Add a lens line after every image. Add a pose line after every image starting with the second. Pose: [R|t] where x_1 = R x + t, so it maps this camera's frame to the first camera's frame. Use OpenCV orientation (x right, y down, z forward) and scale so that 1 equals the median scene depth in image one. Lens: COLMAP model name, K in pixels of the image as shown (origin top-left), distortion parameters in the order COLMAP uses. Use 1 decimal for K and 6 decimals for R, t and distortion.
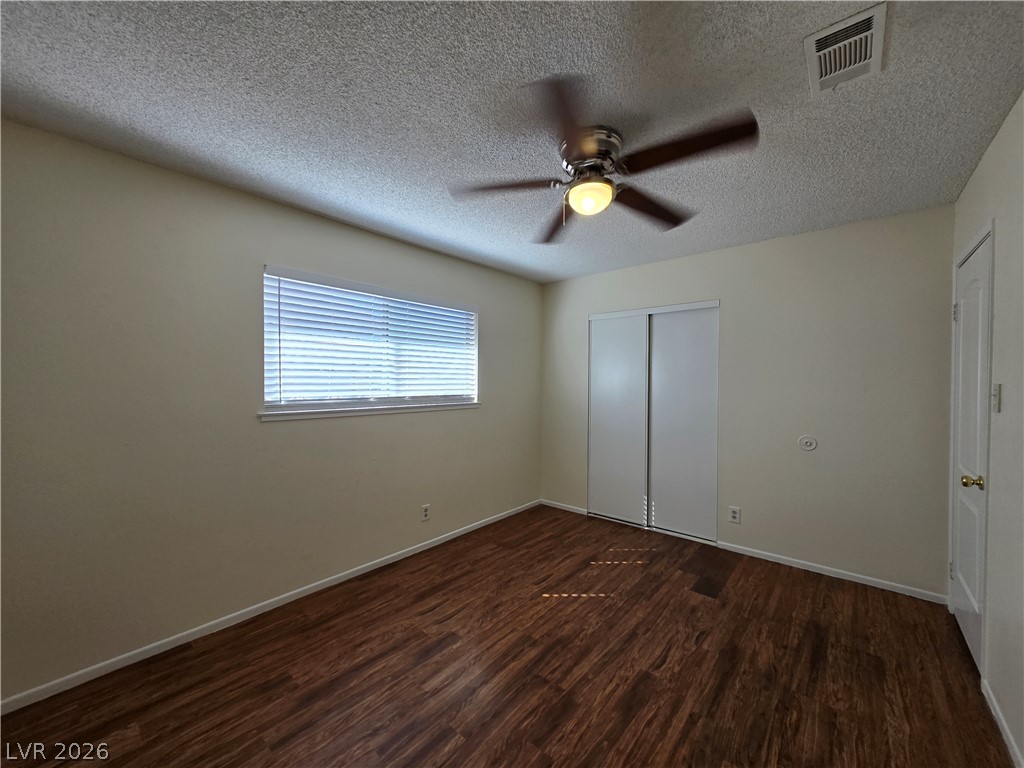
lens RADIAL K [[399.4, 0, 508.3], [0, 399.4, 389.6], [0, 0, 1]] dist [0.001788, 0.000058]
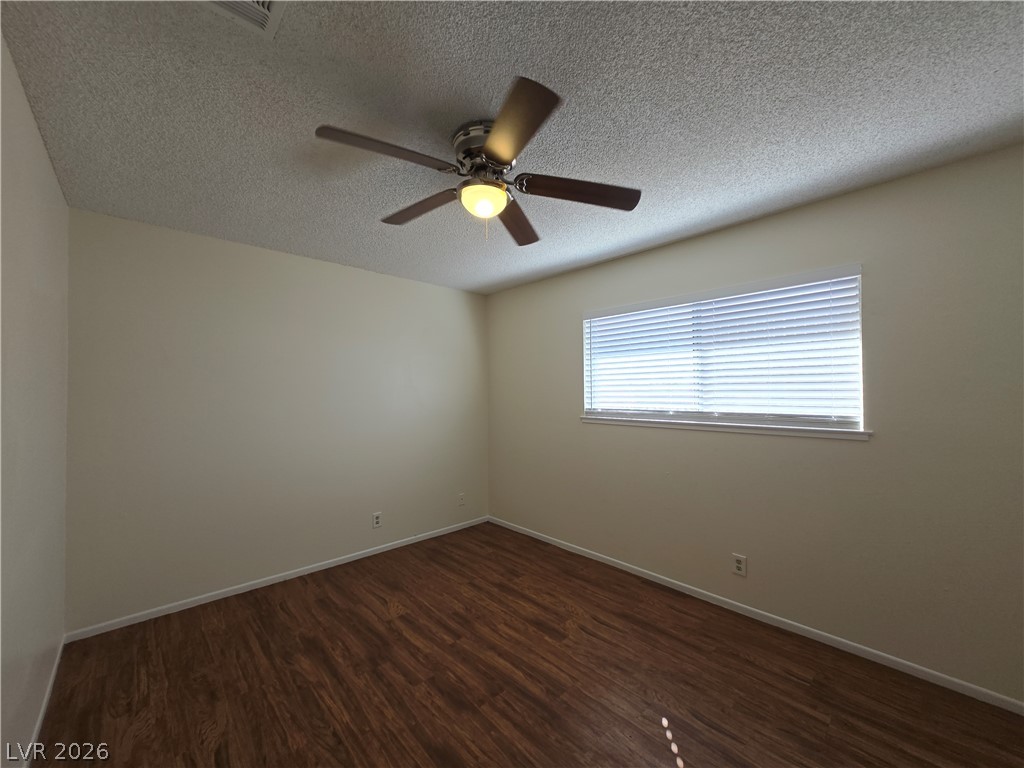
lens RADIAL K [[399.4, 0, 503.1], [0, 399.4, 391.2], [0, 0, 1]] dist [0.001788, 0.000058]
pose [[-0.120574, -0.006035, -0.992686, 0.895803], [-0.015488, 0.999871, -0.004197, -0.023038], [0.992584, 0.014869, -0.120652, 0.928568]]
